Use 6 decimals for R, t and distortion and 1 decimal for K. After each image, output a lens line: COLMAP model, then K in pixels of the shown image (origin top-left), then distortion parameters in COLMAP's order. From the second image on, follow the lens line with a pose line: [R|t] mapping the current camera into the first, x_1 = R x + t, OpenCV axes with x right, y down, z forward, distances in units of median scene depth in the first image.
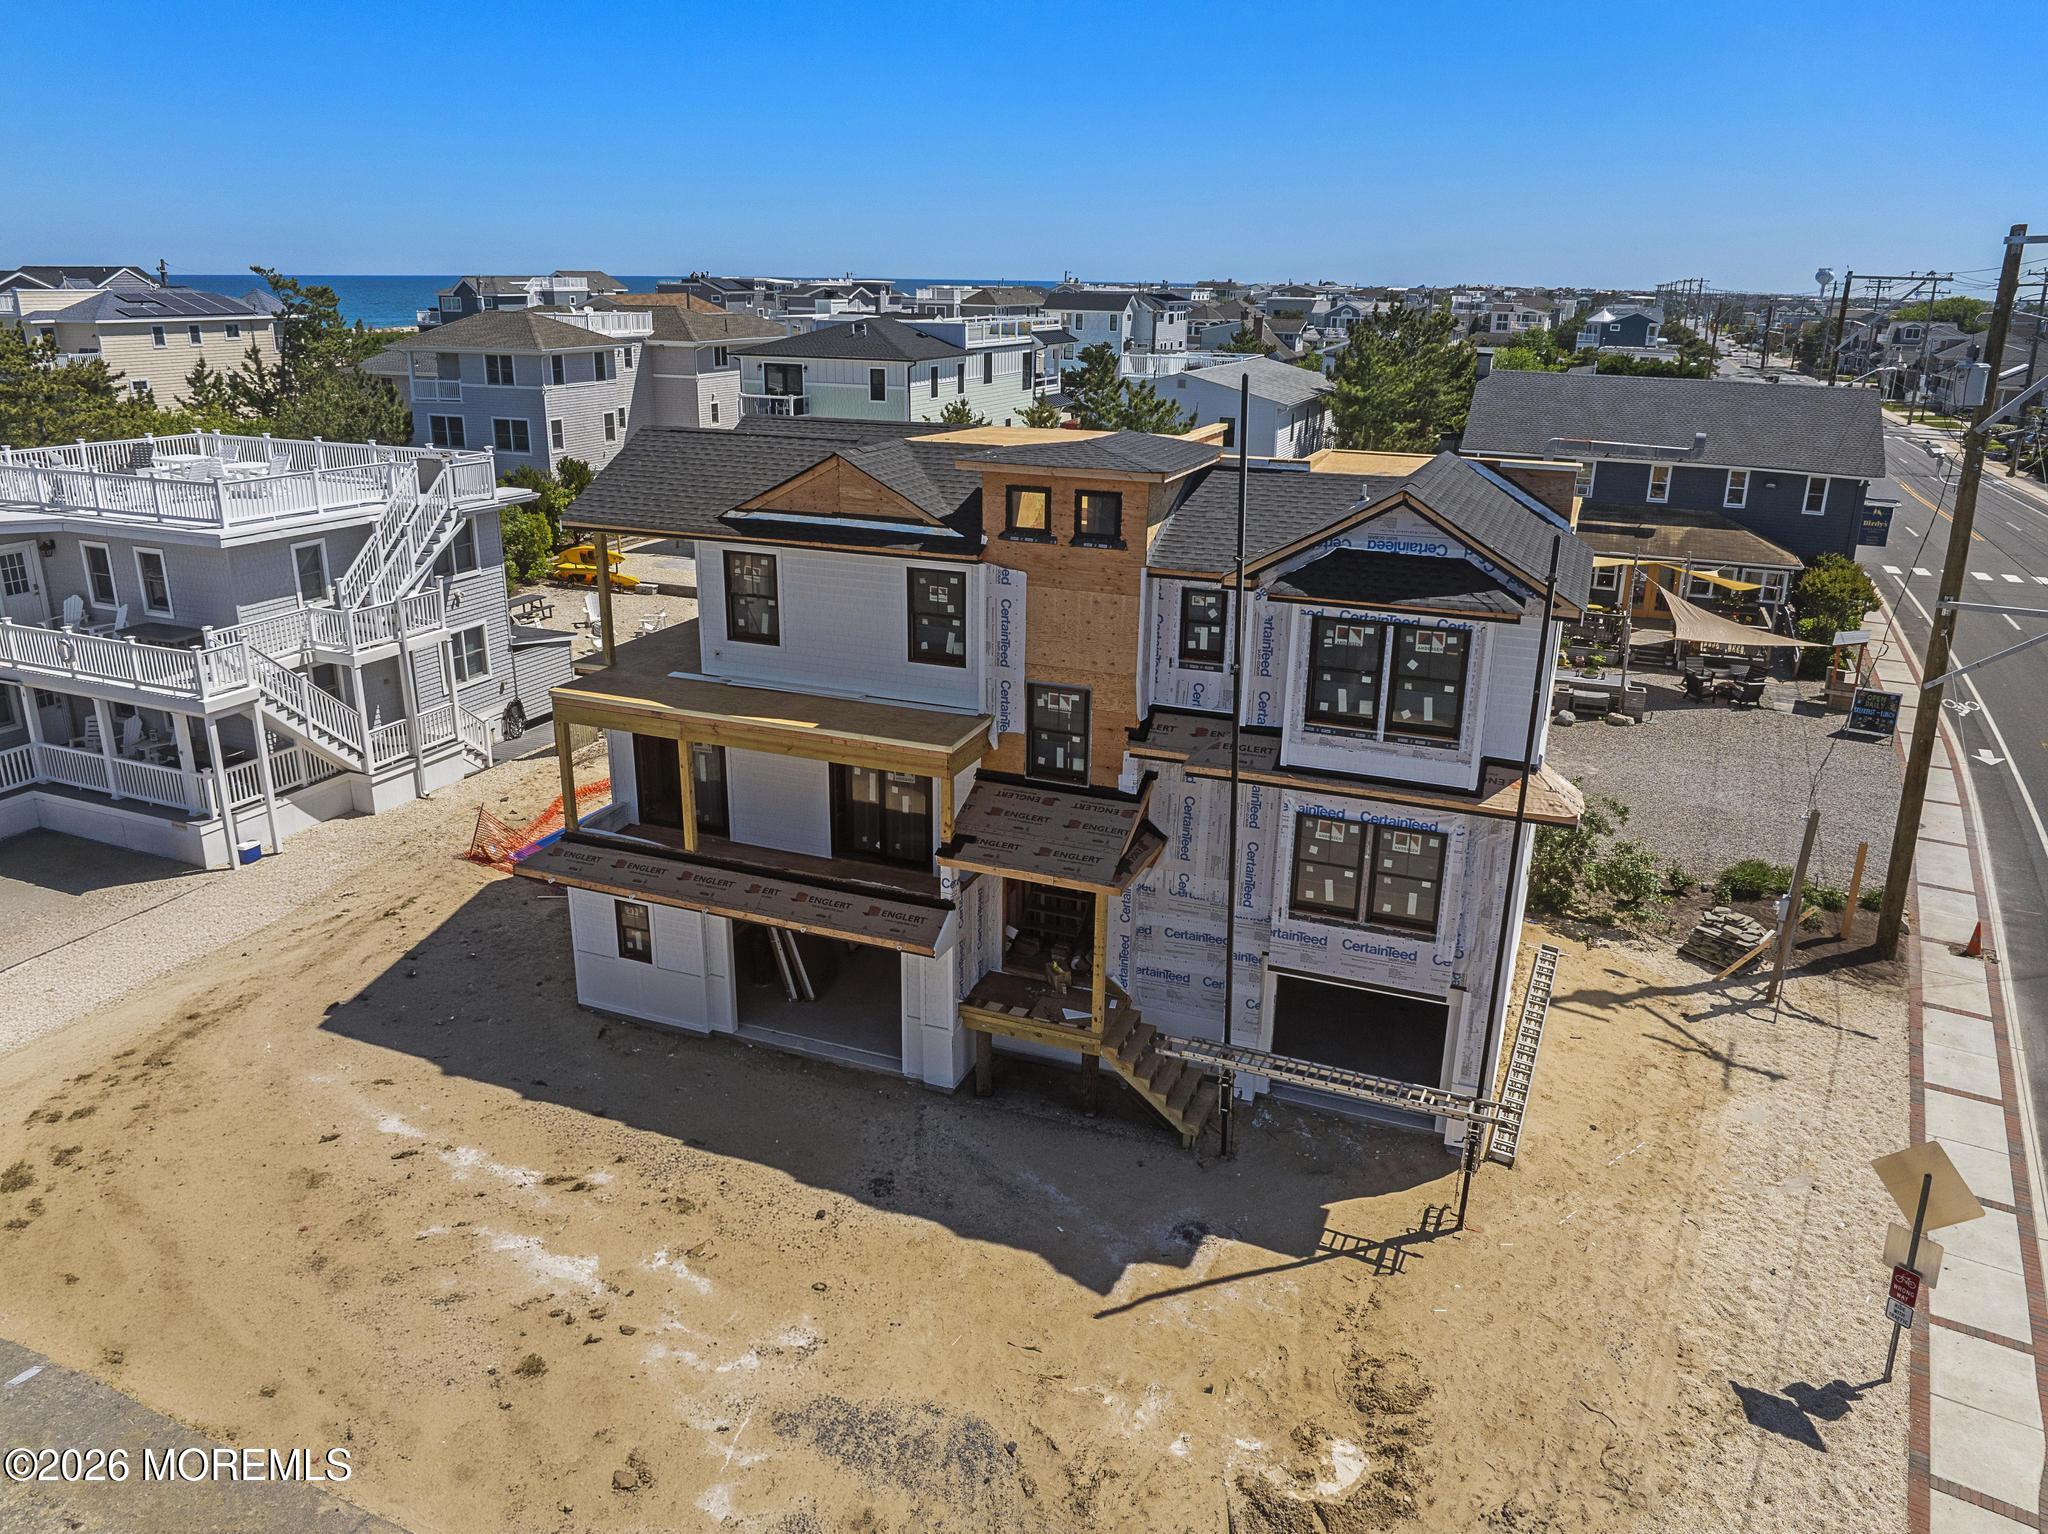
lens RADIAL K [[1422.6, 0, 1040.6], [0, 1422.6, 763.3], [0, 0, 1]] dist [-0.031726, -0.002717]
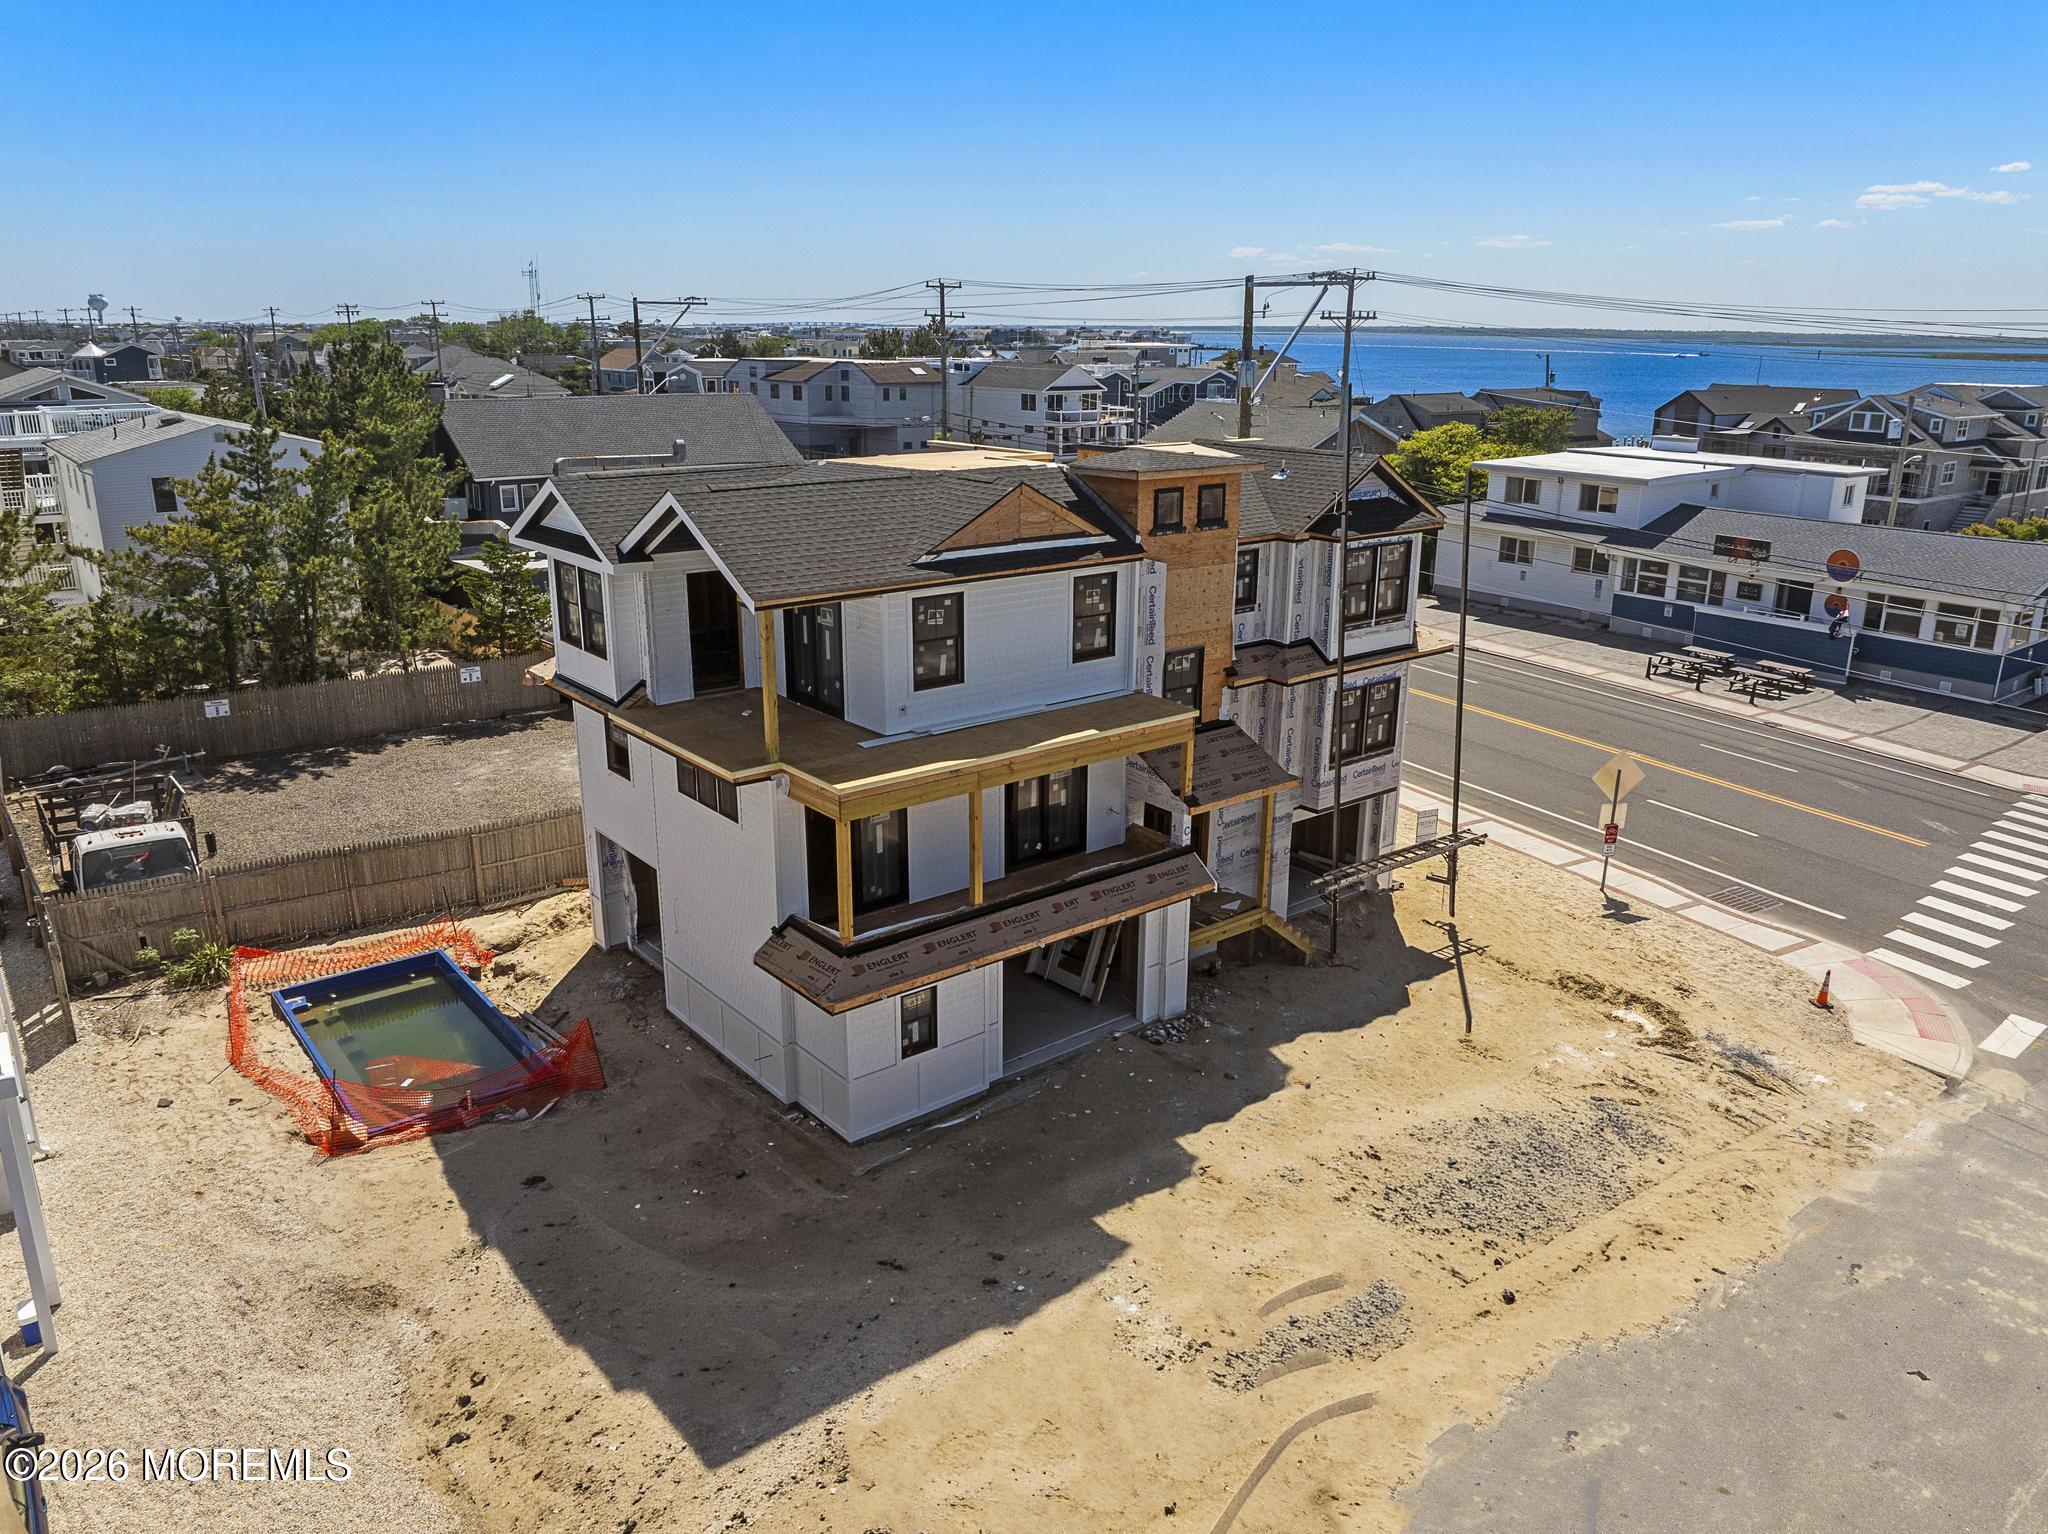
lens RADIAL K [[1428.8, 0, 1009.8], [0, 1428.8, 765.3], [0, 0, 1]] dist [-0.032475, -0.002065]
pose [[0.504332, -0.265482, 0.821686, -1.046699], [0.278582, 0.950709, 0.136181, -0.160706], [-0.817338, 0.160227, 0.553431, 0.441734]]
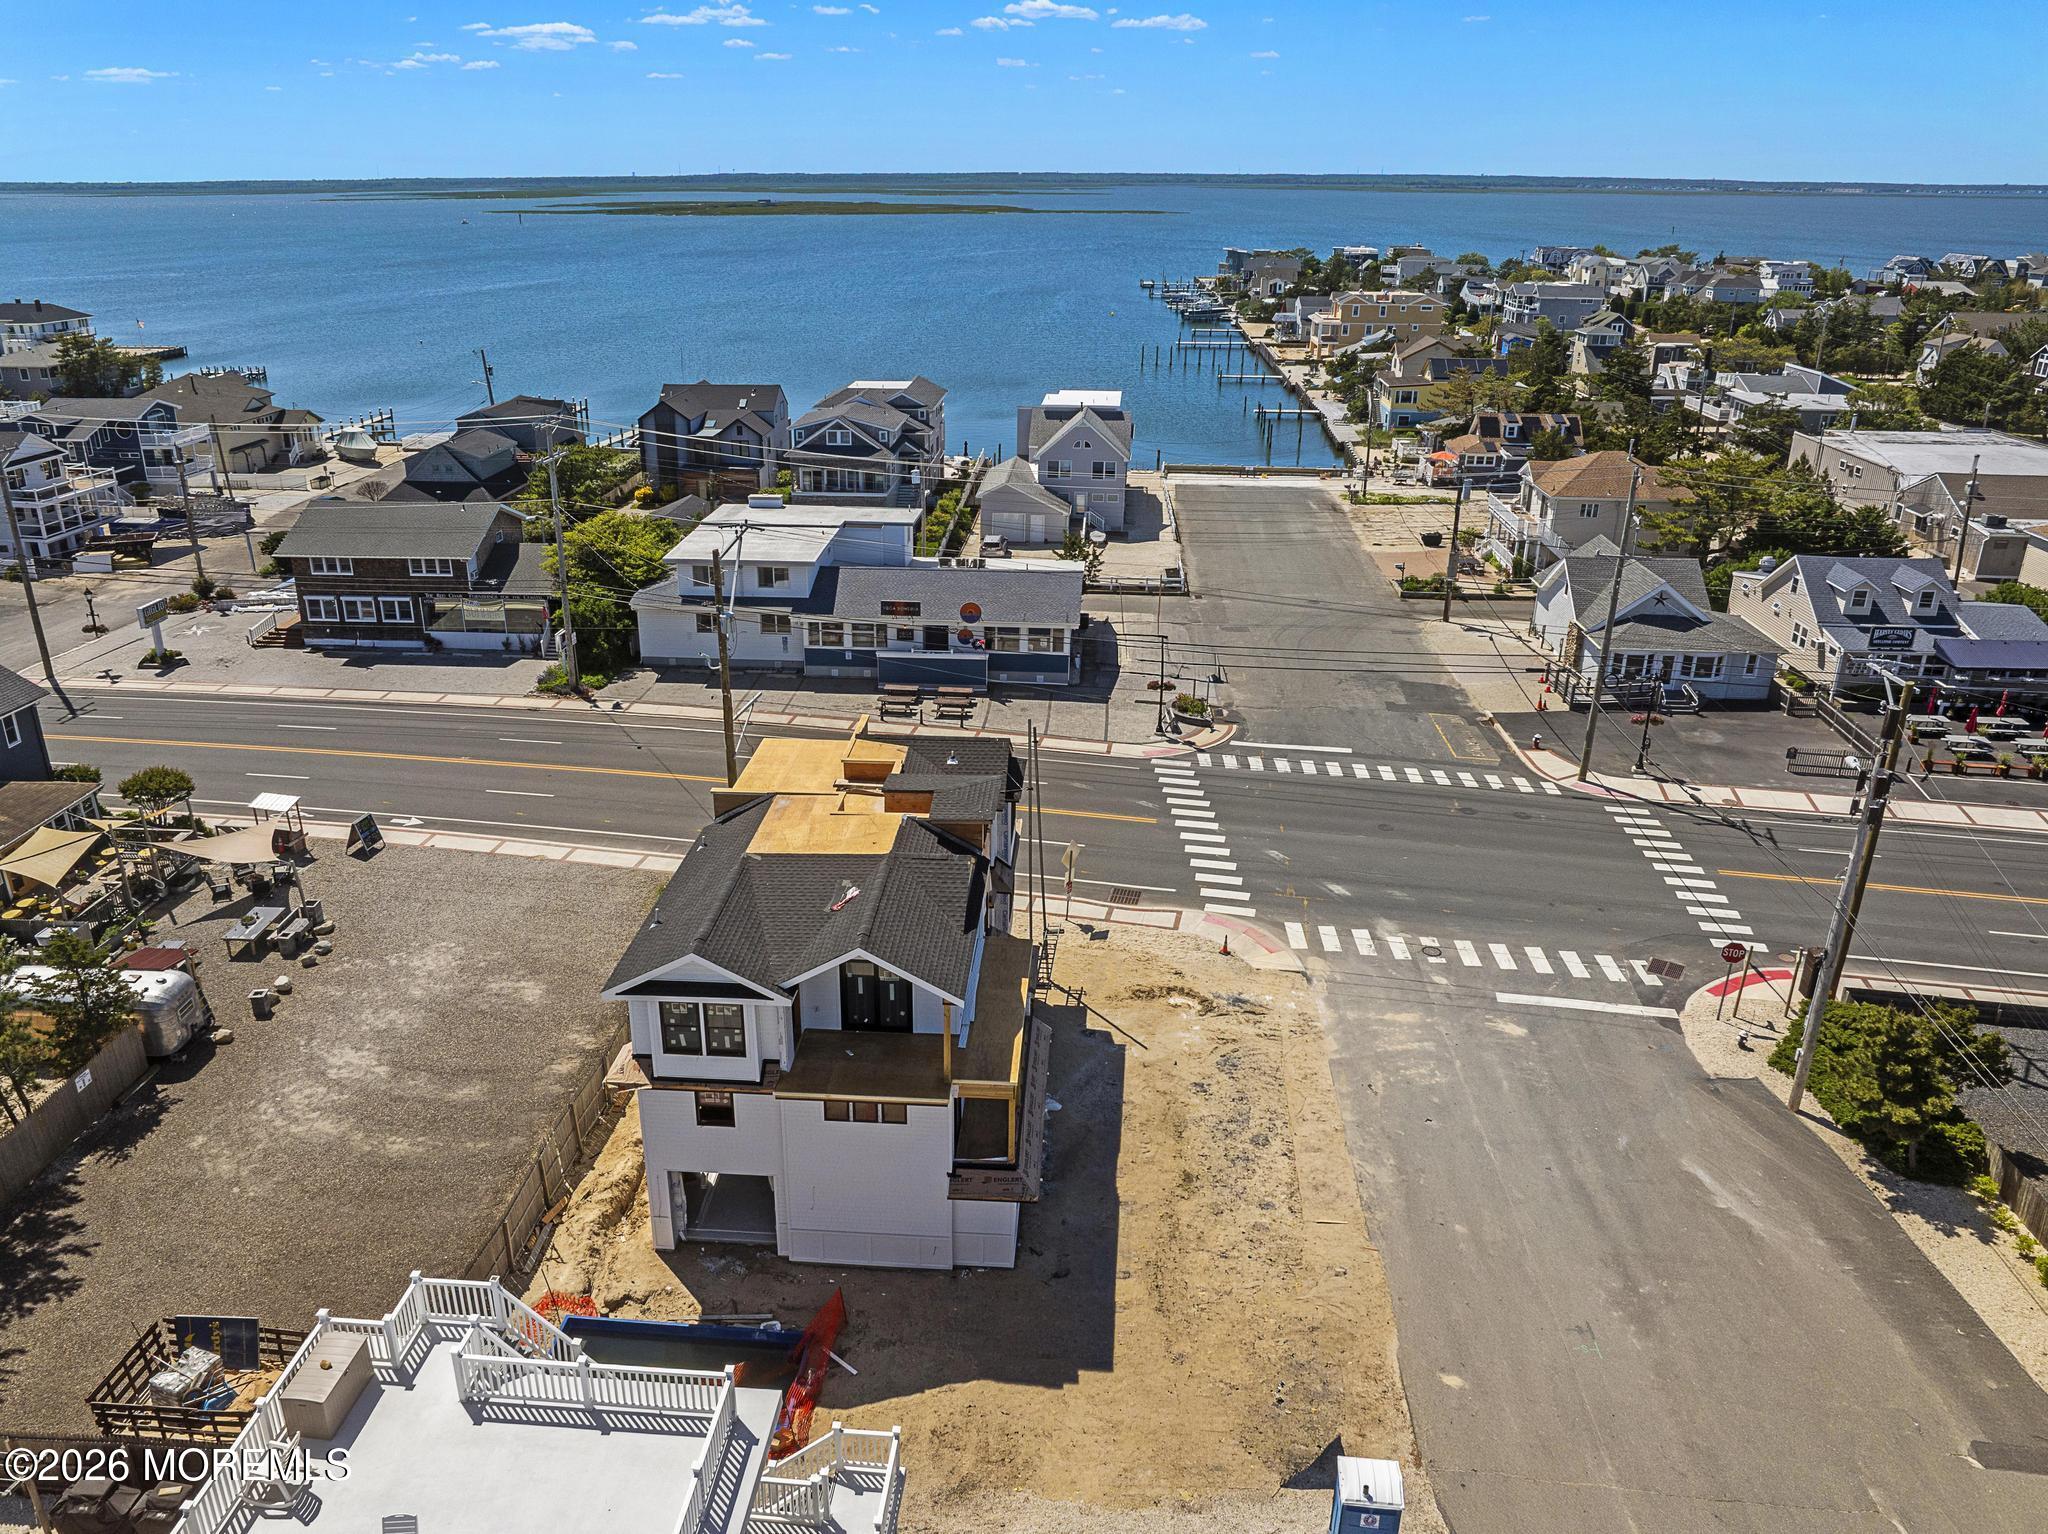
lens RADIAL K [[1449.3, 0, 981.7], [0, 1449.3, 769.4], [0, 0, 1]] dist [-0.035189, -0.000676]
pose [[-0.279139, -0.375523, 0.883778, -1.616975], [0.307417, 0.836975, 0.452733, -1.062156], [-0.909712, 0.398064, -0.118190, 1.112426]]
